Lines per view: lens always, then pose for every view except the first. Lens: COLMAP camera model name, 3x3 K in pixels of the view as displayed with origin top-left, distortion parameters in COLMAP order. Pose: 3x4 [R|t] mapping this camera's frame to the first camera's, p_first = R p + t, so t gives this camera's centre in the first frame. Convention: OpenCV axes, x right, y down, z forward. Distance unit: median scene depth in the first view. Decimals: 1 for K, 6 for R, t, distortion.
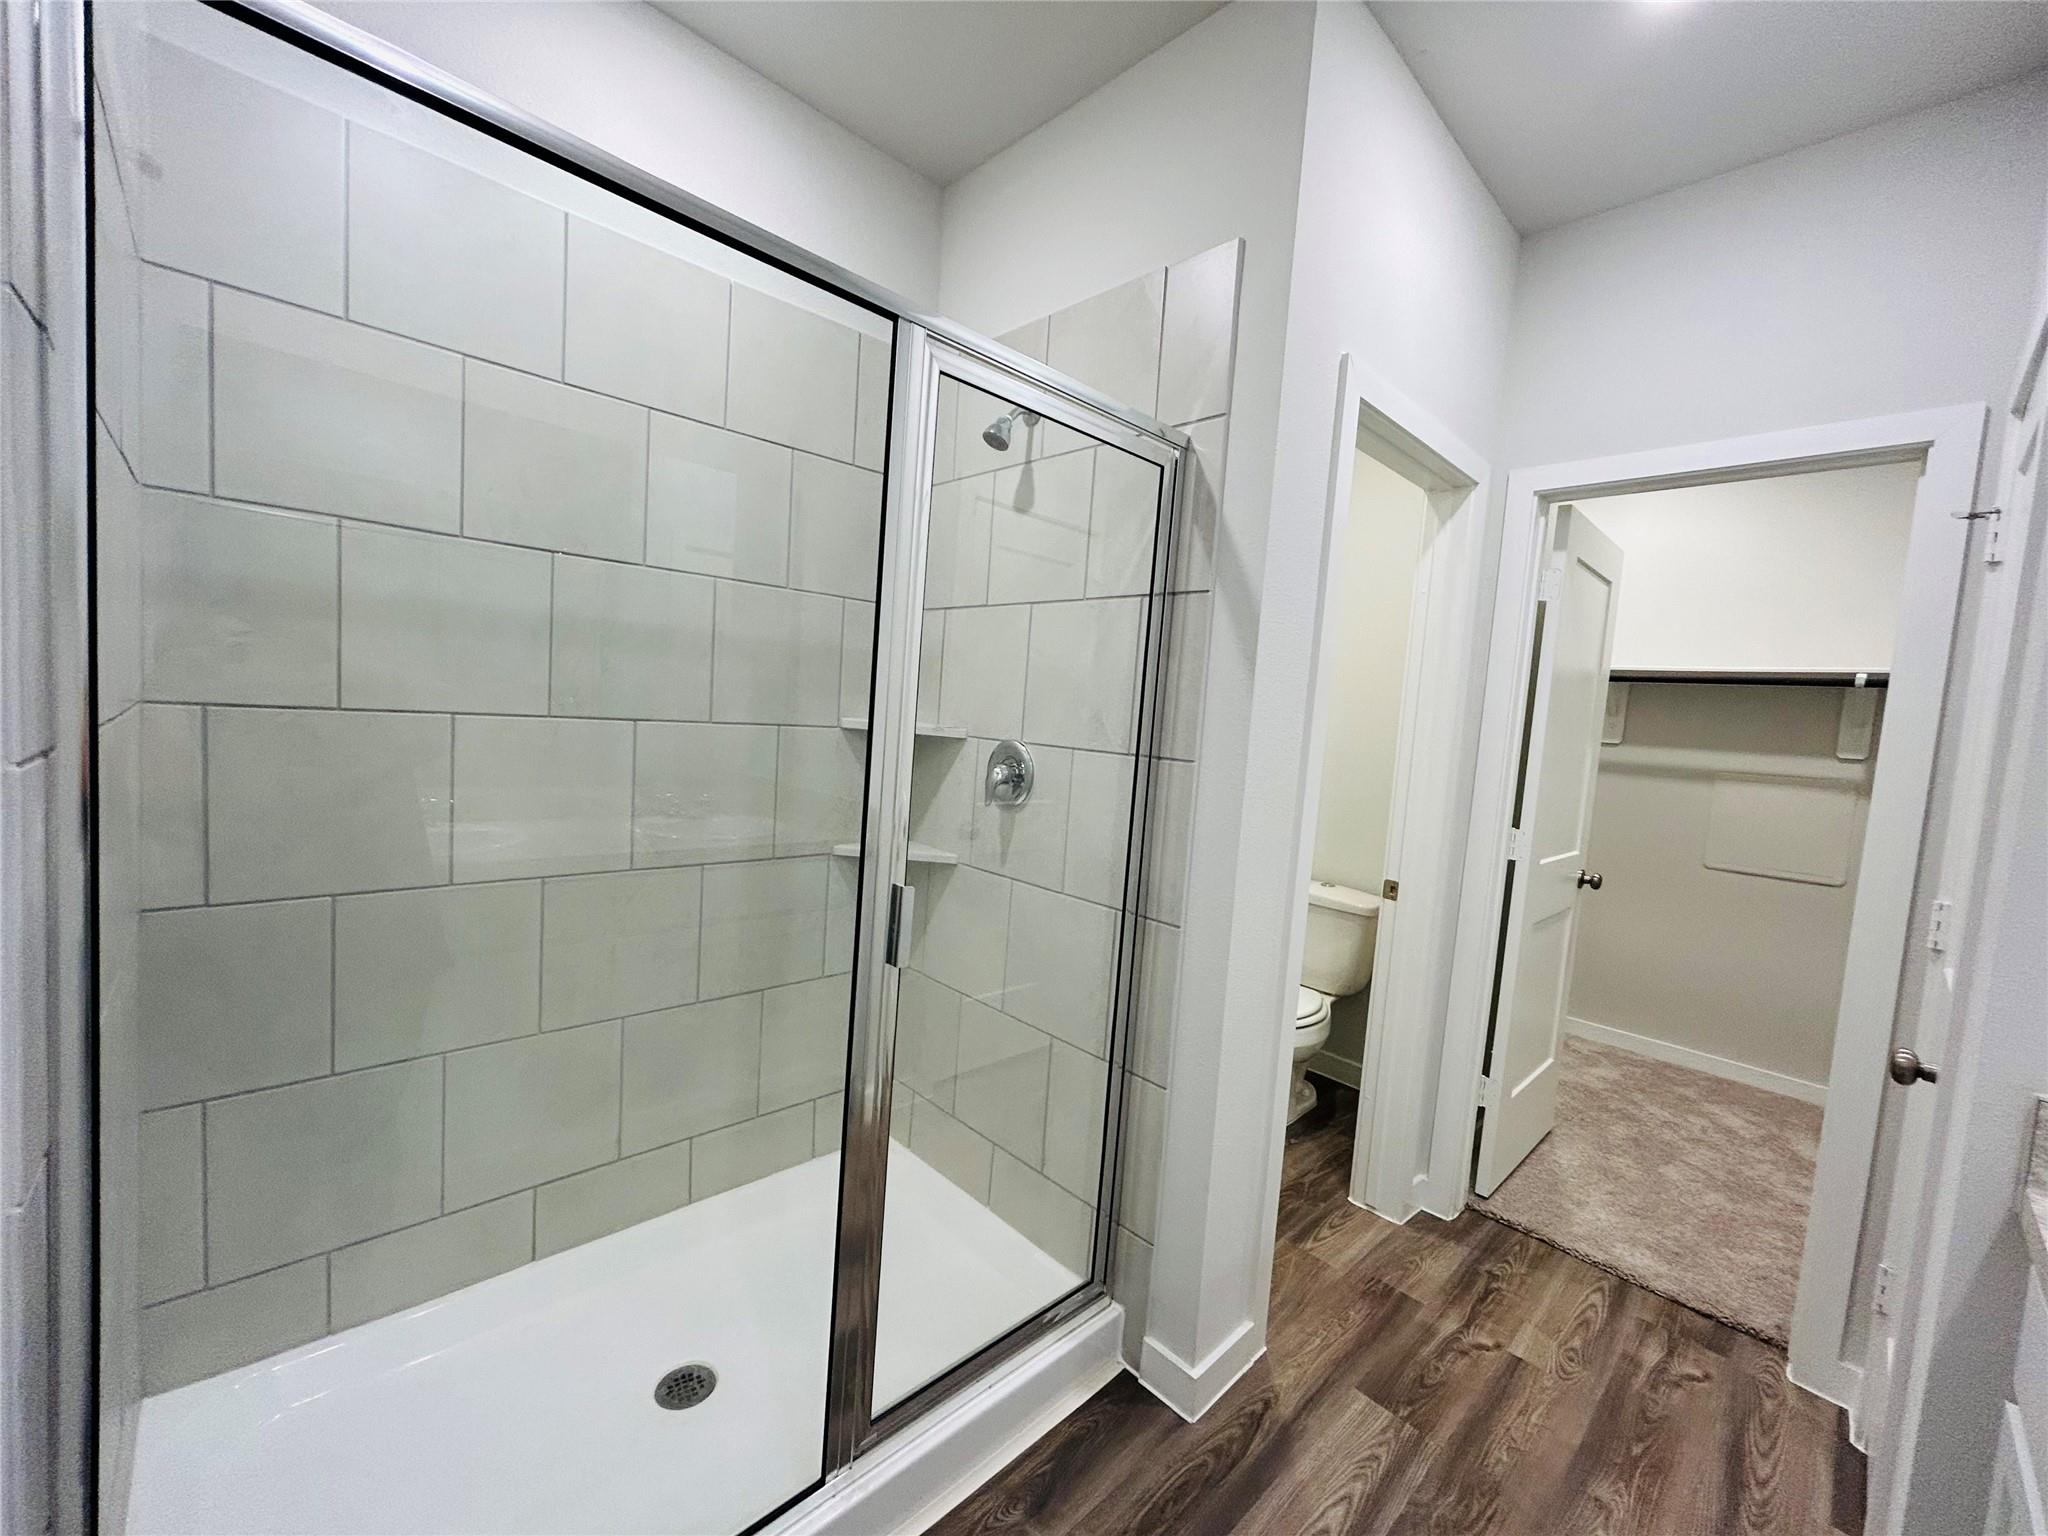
lens RADIAL K [[823.7, 0, 1024.0], [0, 823.7, 768.0], [0, 0, 1]] dist [-0.001551, -0.000090]
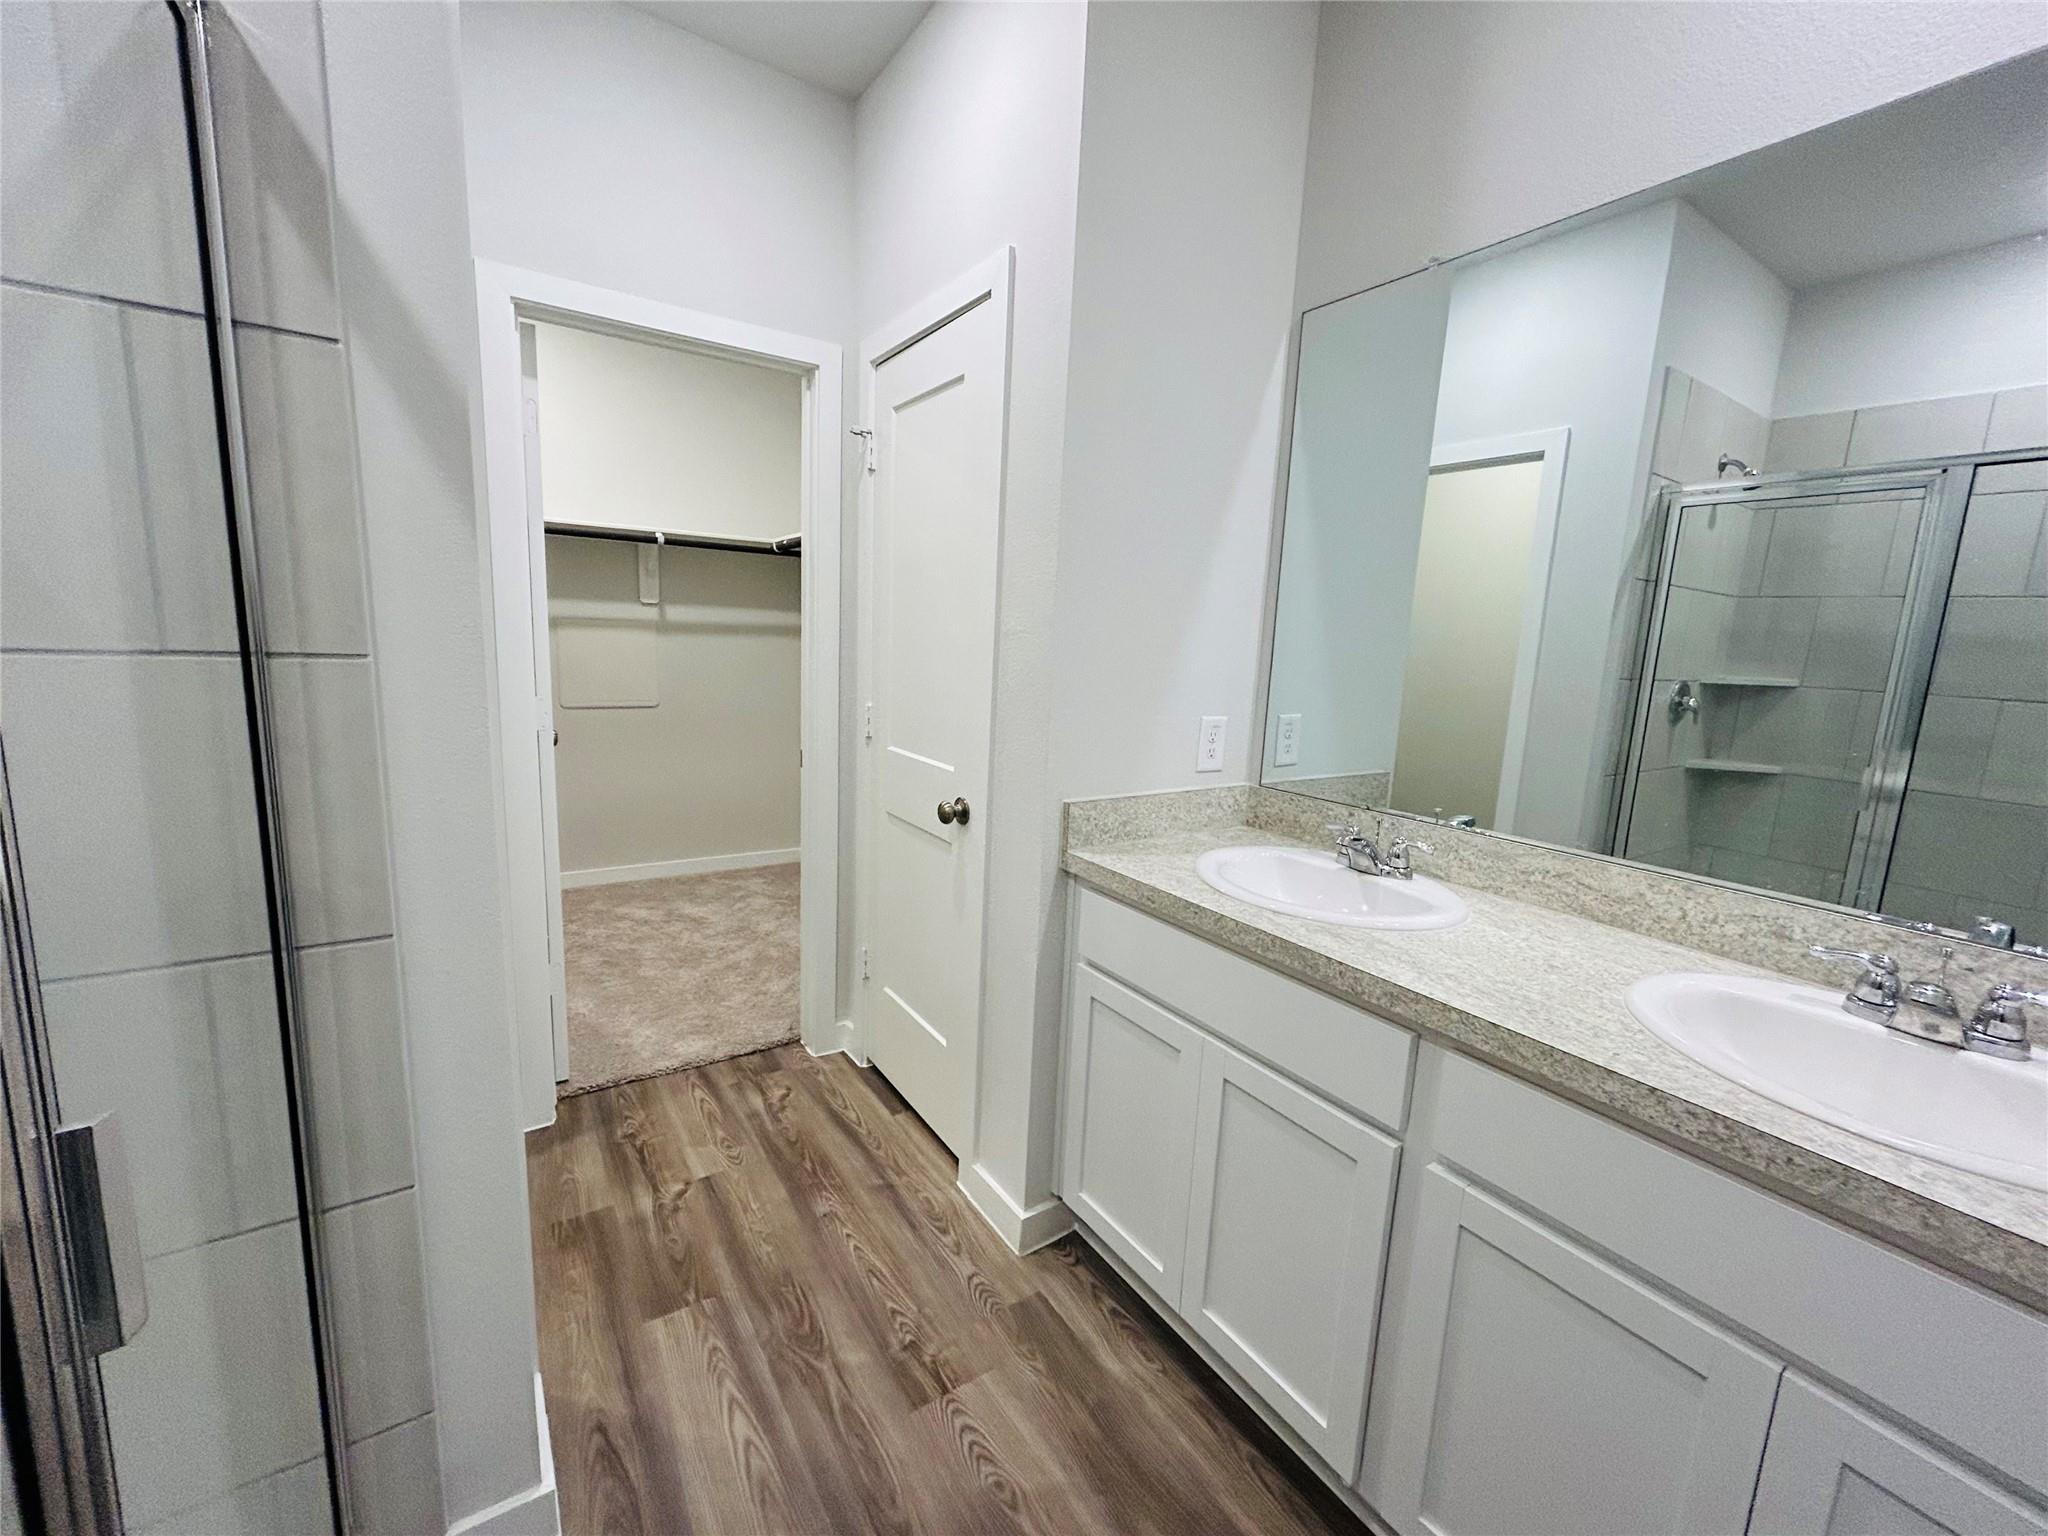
lens RADIAL K [[823.7, 0, 1024.0], [0, 823.7, 768.0], [0, 0, 1]] dist [-0.001551, -0.000090]
pose [[0.156373, -0.220169, 0.962846, -0.258655], [0.030041, 0.975448, 0.218172, -0.037606], [-0.987241, -0.005191, 0.159147, 0.402602]]
